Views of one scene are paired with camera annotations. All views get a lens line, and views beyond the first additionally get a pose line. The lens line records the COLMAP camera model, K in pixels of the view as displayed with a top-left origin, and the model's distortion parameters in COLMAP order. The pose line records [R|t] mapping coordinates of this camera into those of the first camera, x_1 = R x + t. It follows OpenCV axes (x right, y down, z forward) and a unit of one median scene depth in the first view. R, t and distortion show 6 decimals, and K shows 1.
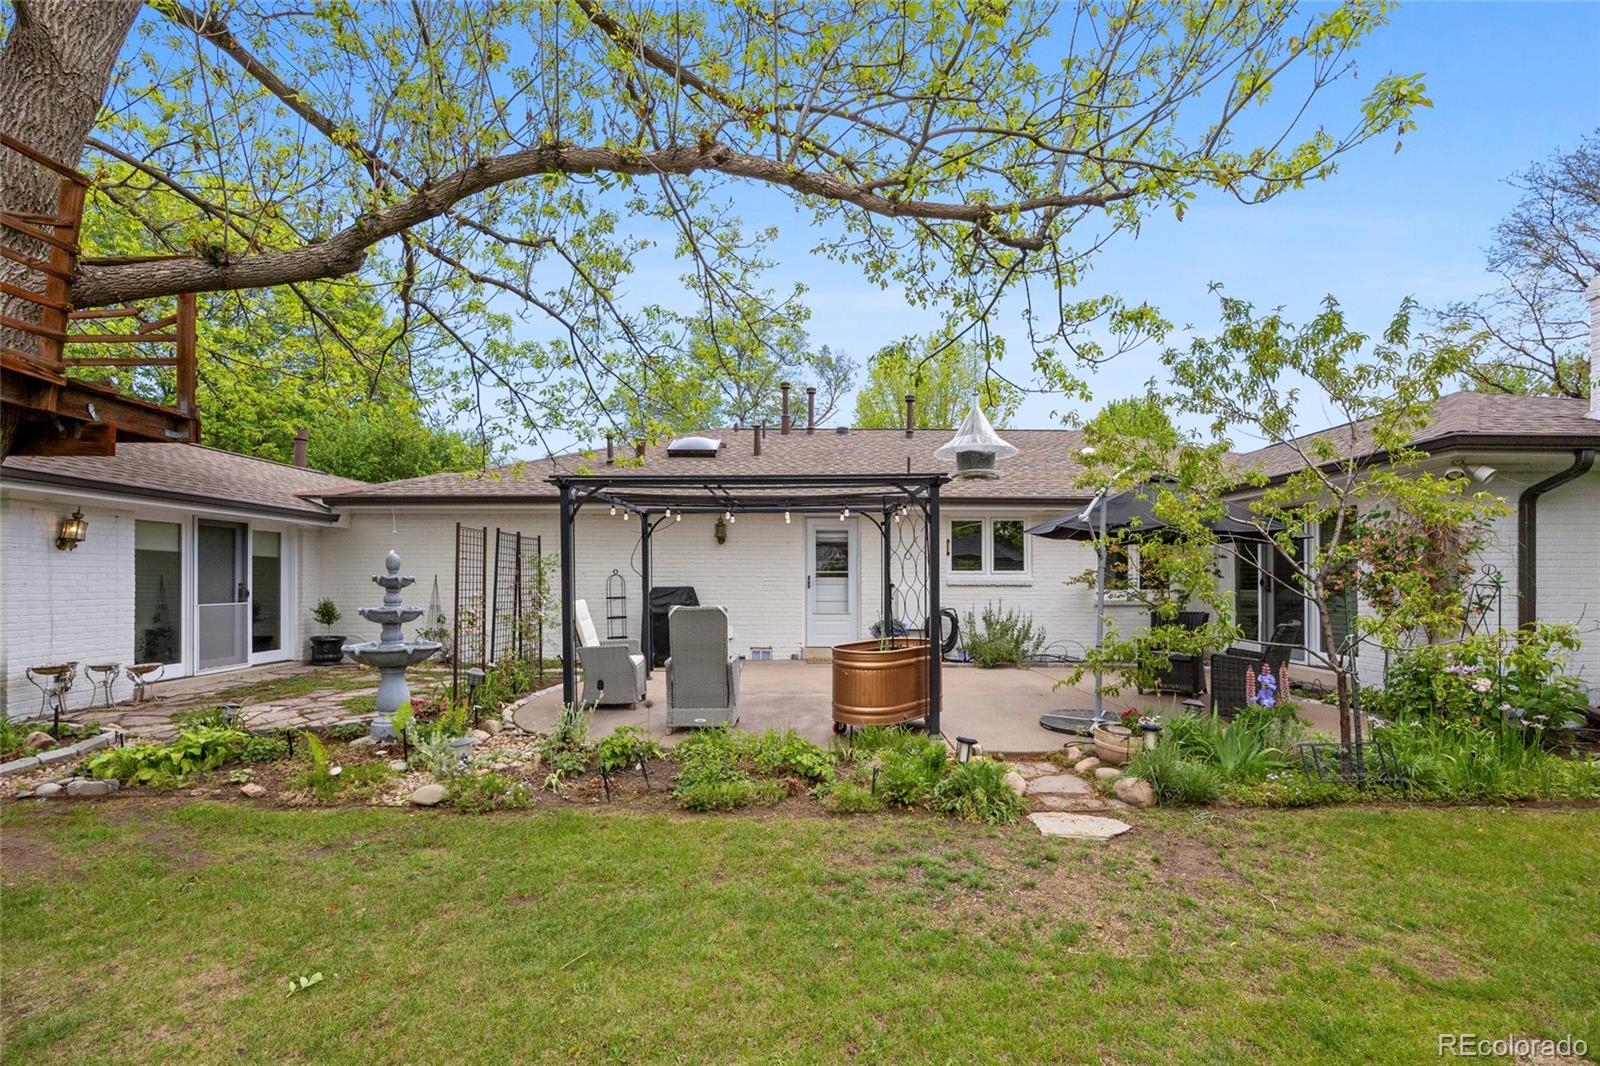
lens RADIAL K [[716.3, 0, 797.2], [0, 716.3, 578.1], [0, 0, 1]] dist [-0.015514, 0.000019]
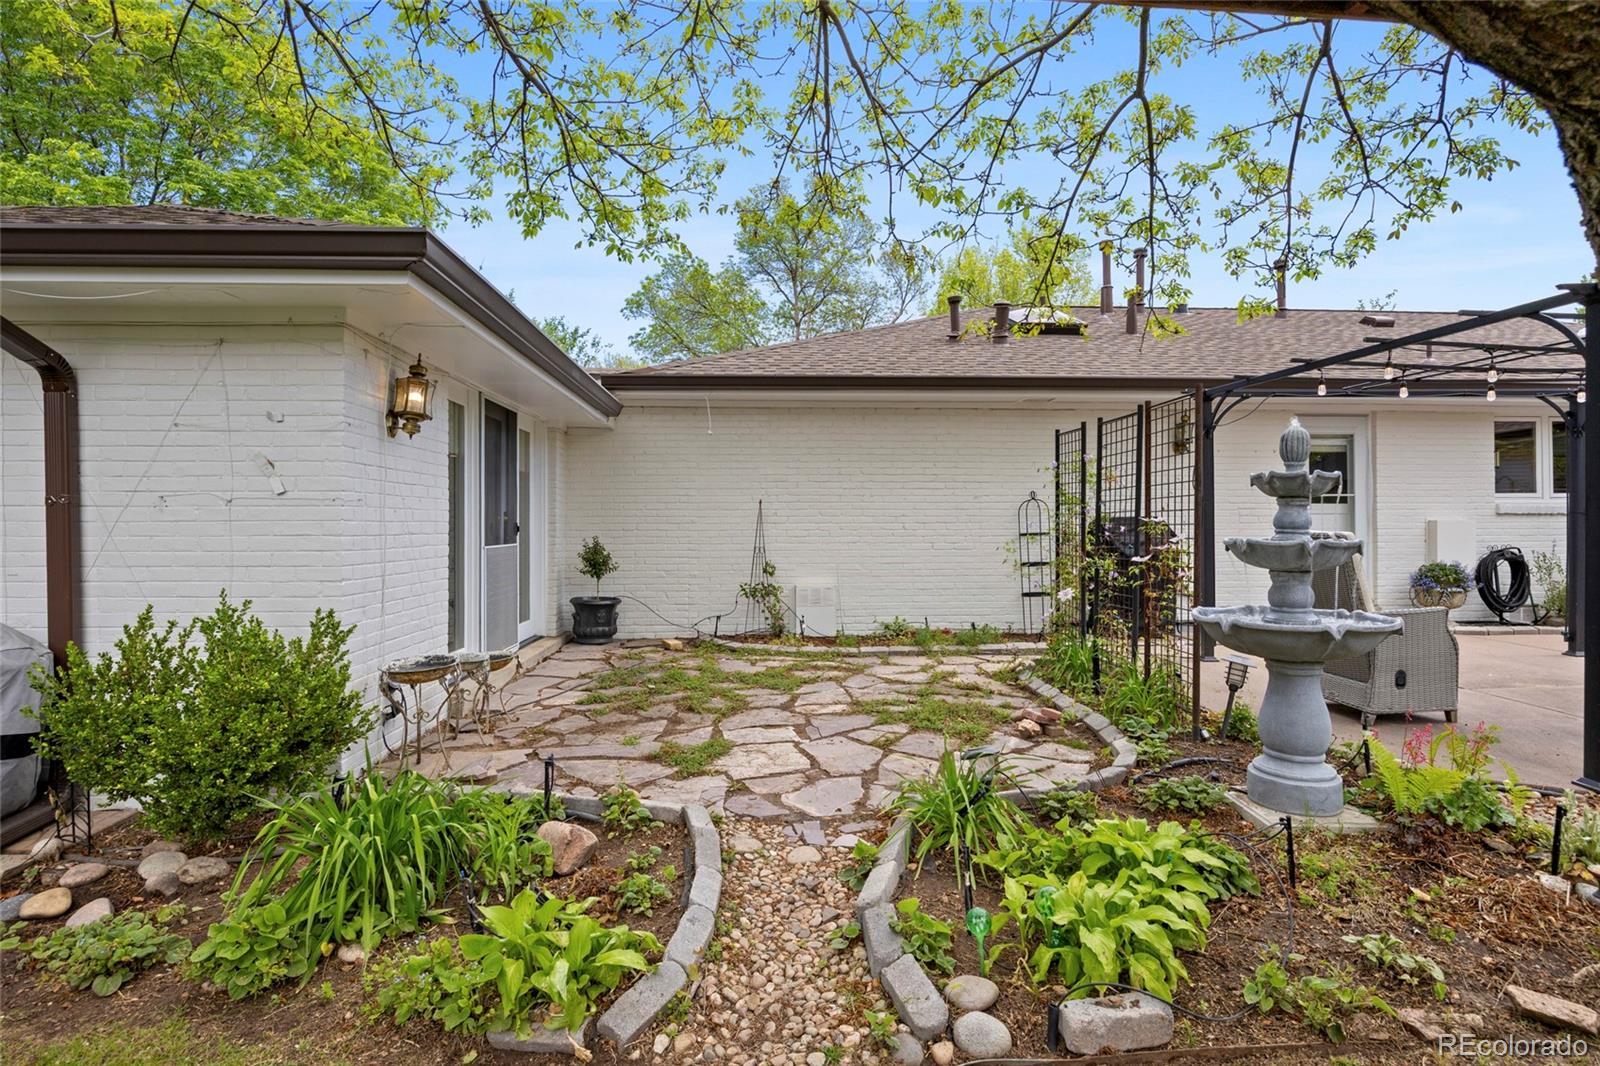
lens RADIAL K [[823.7, 0, 800.0], [0, 823.7, 533.0], [0, 0, 1]] dist [-0.000046, 0.000116]
pose [[0.998541, -0.005194, 0.053749, -0.524638], [0.004693, 0.999944, 0.009454, 0.018259], [-0.053795, -0.009188, 0.998510, 0.253015]]
